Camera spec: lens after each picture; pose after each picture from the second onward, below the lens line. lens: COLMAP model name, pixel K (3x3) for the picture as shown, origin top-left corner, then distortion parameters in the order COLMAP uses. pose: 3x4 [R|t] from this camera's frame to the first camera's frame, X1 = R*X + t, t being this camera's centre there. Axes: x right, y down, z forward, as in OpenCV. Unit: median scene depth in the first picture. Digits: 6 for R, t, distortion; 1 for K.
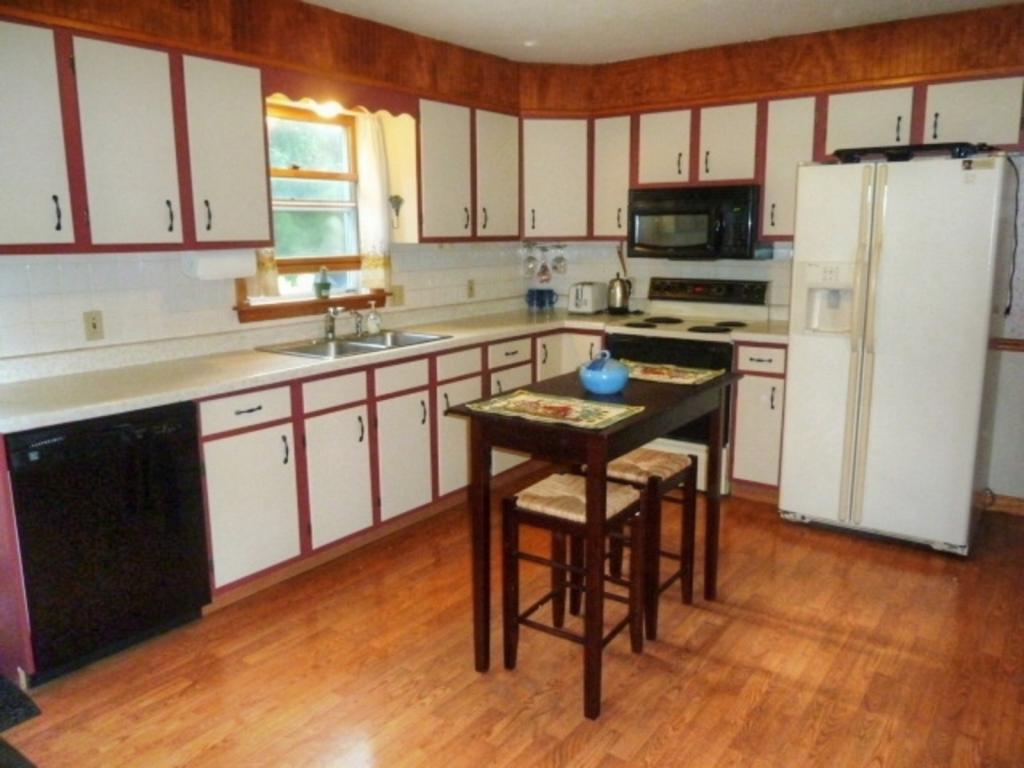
lens RADIAL K [[785.0, 0, 552.2], [0, 785.0, 373.0], [0, 0, 1]] dist [0.004049, 0.001164]
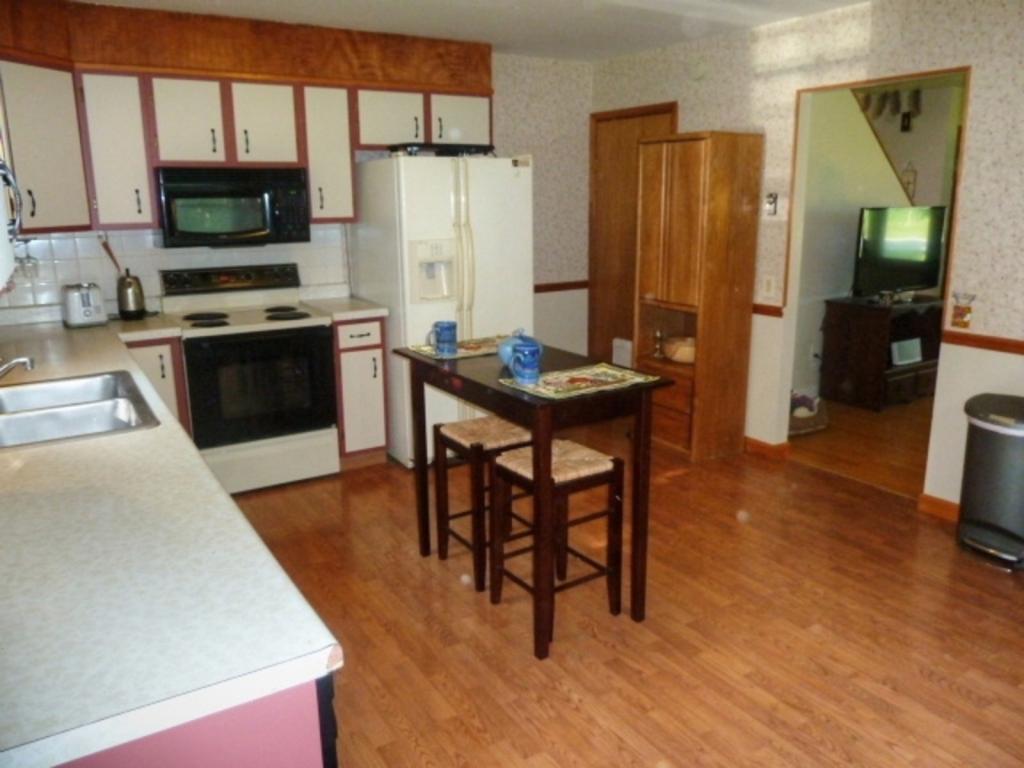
lens RADIAL K [[761.0, 0, 515.6], [0, 761.0, 376.8], [0, 0, 1]] dist [-0.023921, -0.002455]
pose [[0.380023, -0.213109, 0.900093, -0.600108], [0.173272, 0.972273, 0.157043, -0.088141], [-0.908603, 0.096281, 0.406412, 0.396608]]
